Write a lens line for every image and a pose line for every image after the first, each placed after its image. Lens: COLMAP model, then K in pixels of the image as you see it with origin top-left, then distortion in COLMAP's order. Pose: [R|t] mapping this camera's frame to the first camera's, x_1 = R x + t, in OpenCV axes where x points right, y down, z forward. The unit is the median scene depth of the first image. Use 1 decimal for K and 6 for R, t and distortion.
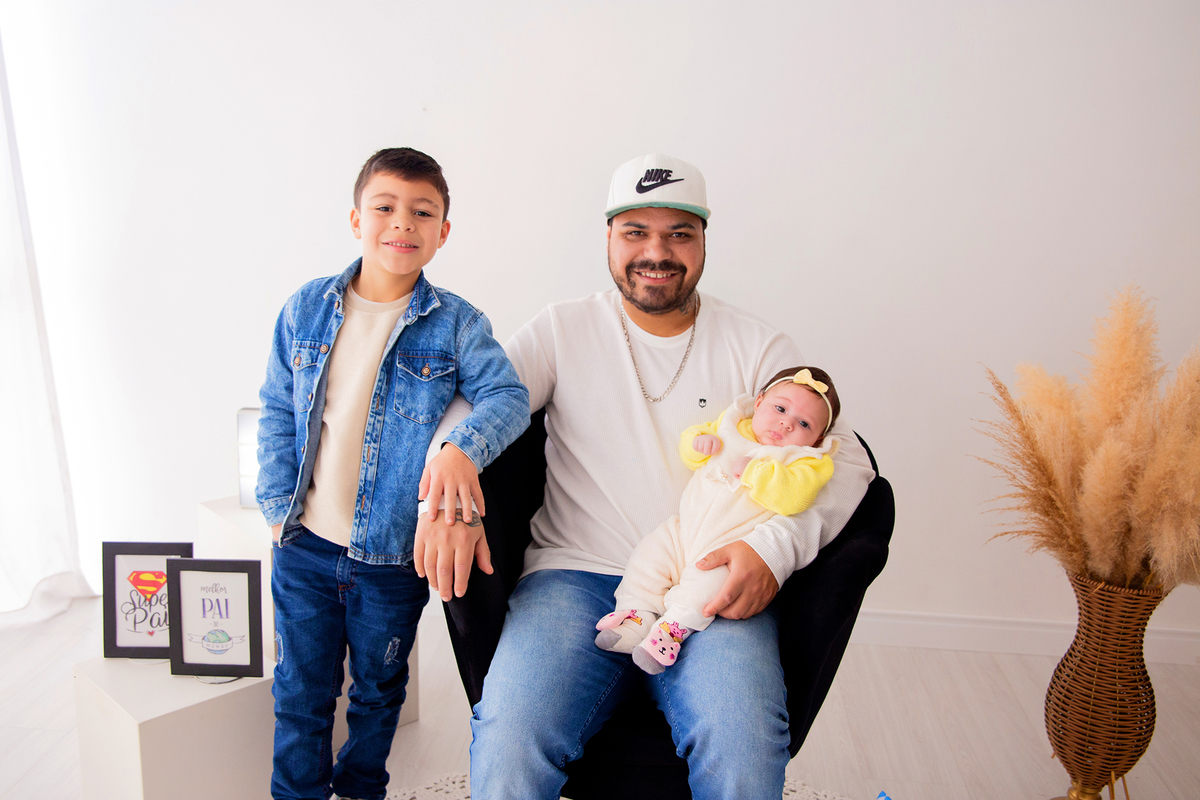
lens RADIAL K [[1240.6, 0, 607.5], [0, 1240.6, 405.6], [0, 0, 1]] dist [0.002736, 0.000000]
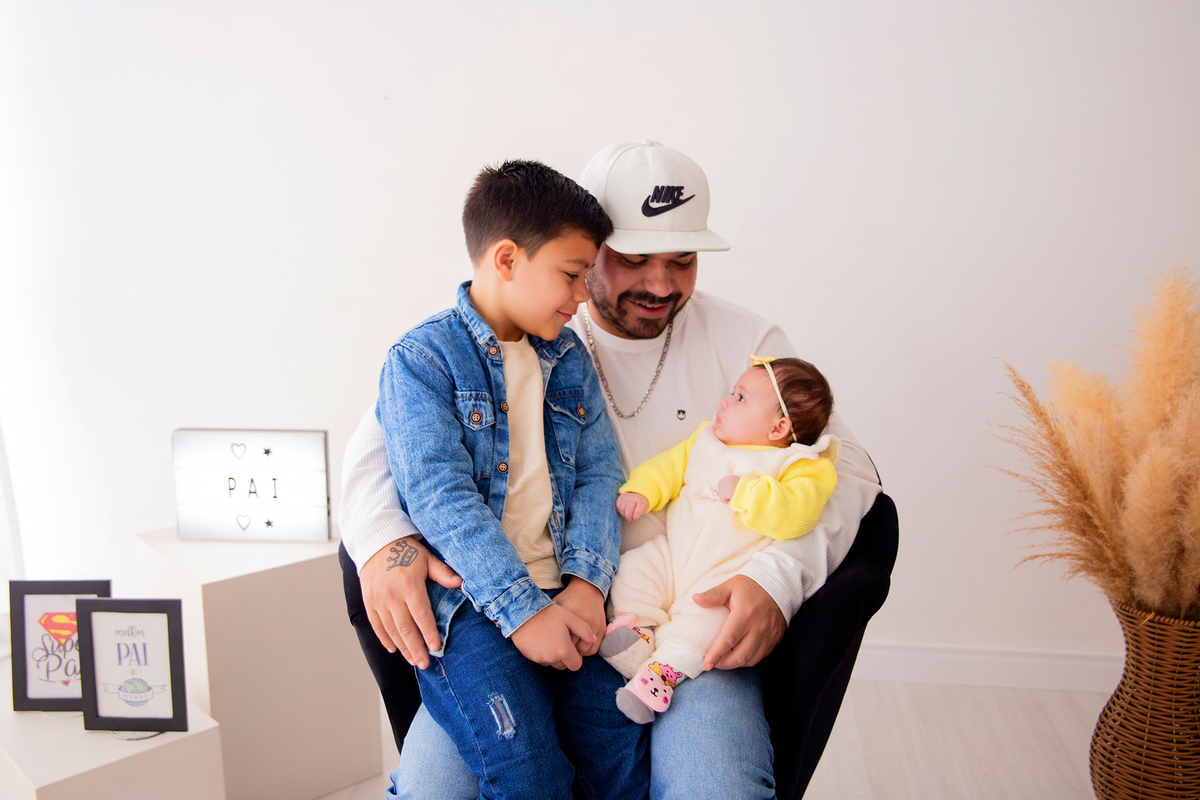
lens RADIAL K [[1240.6, 0, 588.6], [0, 1240.6, 393.7], [0, 0, 1]] dist [0.002736, 0.000000]
pose [[0.998554, -0.020774, -0.049575, 0.056033], [0.019563, 0.999501, -0.024796, 0.005269], [0.050065, 0.023791, 0.998463, 0.122366]]
